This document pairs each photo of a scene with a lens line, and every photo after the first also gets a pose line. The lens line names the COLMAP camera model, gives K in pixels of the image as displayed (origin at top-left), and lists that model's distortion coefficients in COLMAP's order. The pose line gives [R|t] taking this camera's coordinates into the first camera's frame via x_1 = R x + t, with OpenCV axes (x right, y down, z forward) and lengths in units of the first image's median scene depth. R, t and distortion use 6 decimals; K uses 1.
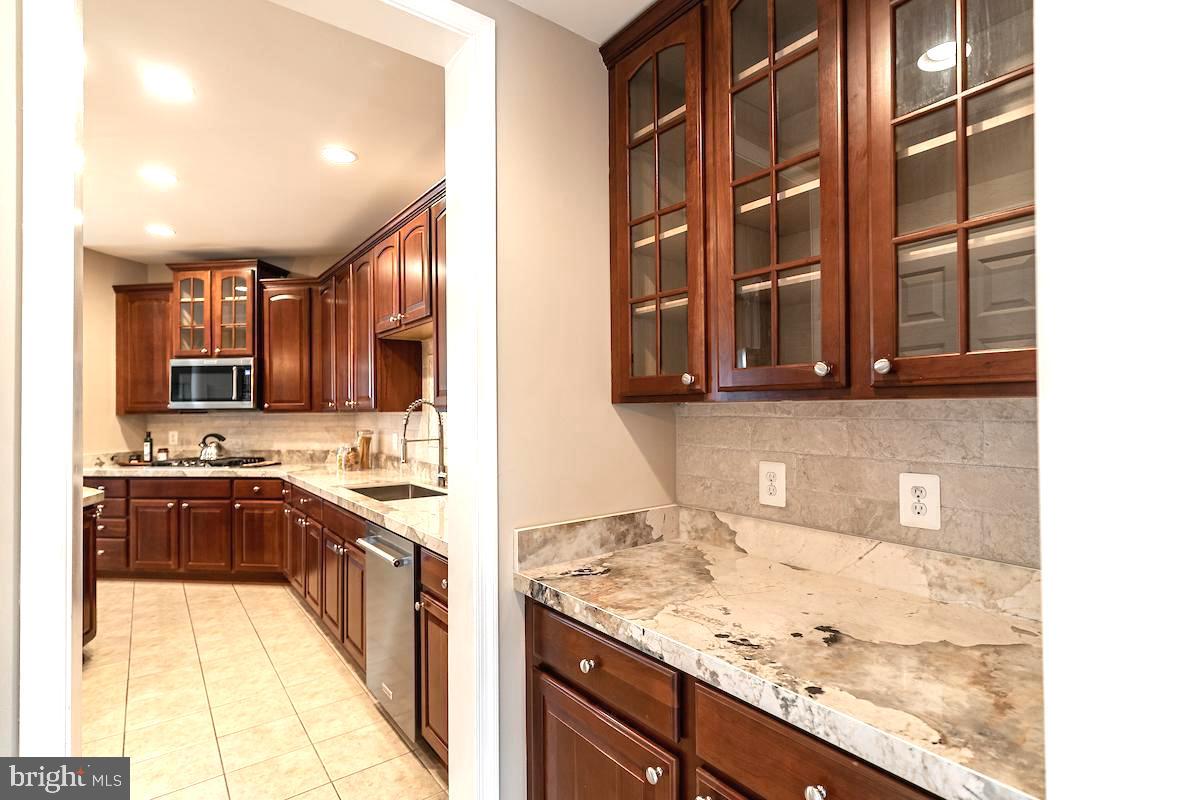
lens RADIAL K [[572.1, 0, 591.8], [0, 572.1, 401.3], [0, 0, 1]] dist [0.003007, 0.001018]
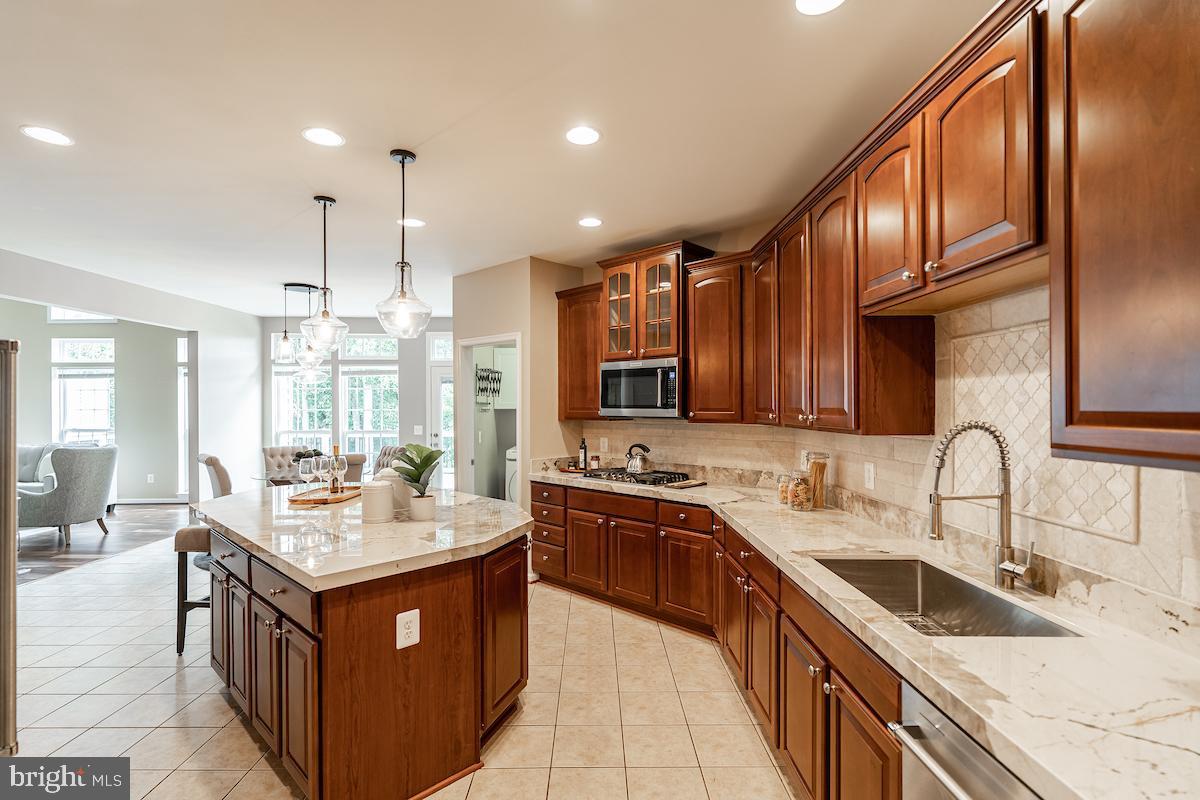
lens RADIAL K [[572.1, 0, 591.8], [0, 572.1, 401.3], [0, 0, 1]] dist [0.003007, 0.001018]
pose [[0.786280, 0.003113, -0.617863, -0.167784], [0.001311, 0.999977, 0.006706, -0.017025], [0.617869, -0.006083, 0.786257, 0.255250]]
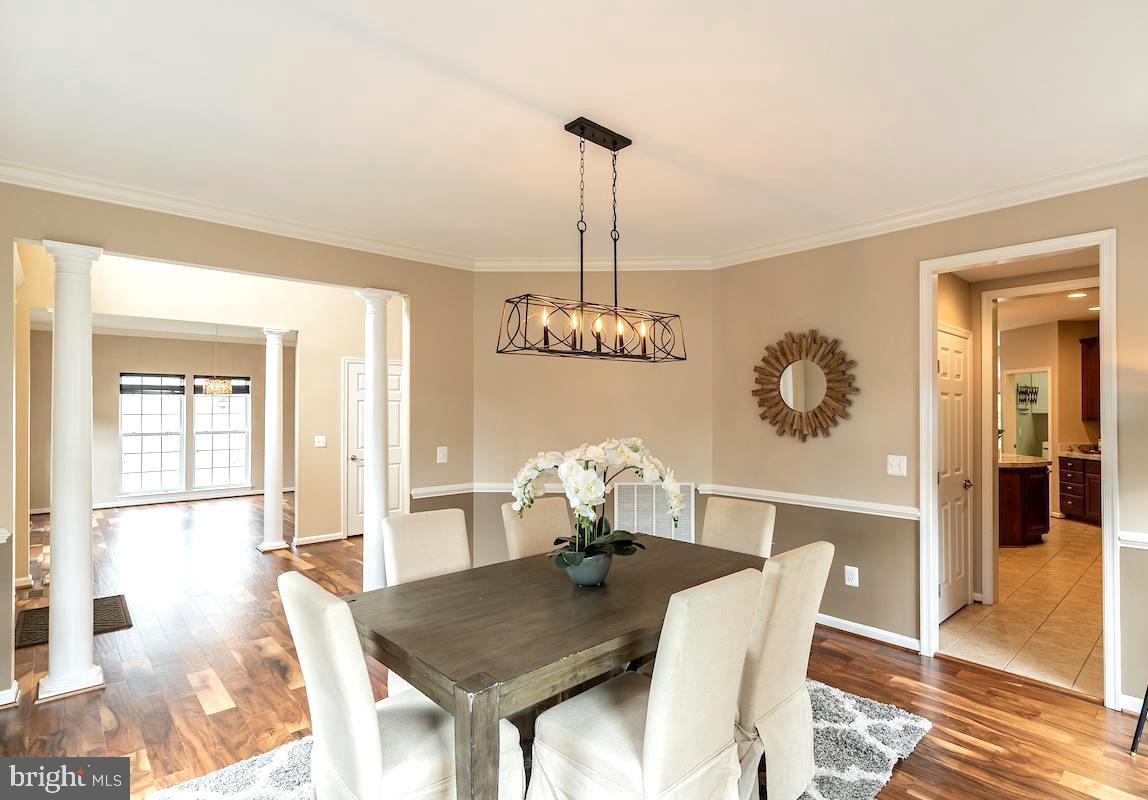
lens RADIAL K [[579.2, 0, 593.7], [0, 579.2, 405.9], [0, 0, 1]] dist [-0.000952, 0.000150]
pose [[0.083627, 0.002627, -0.996494, 0.682242], [0.012376, 0.999917, 0.003675, -0.040798], [0.996420, -0.012640, 0.083587, -0.500341]]
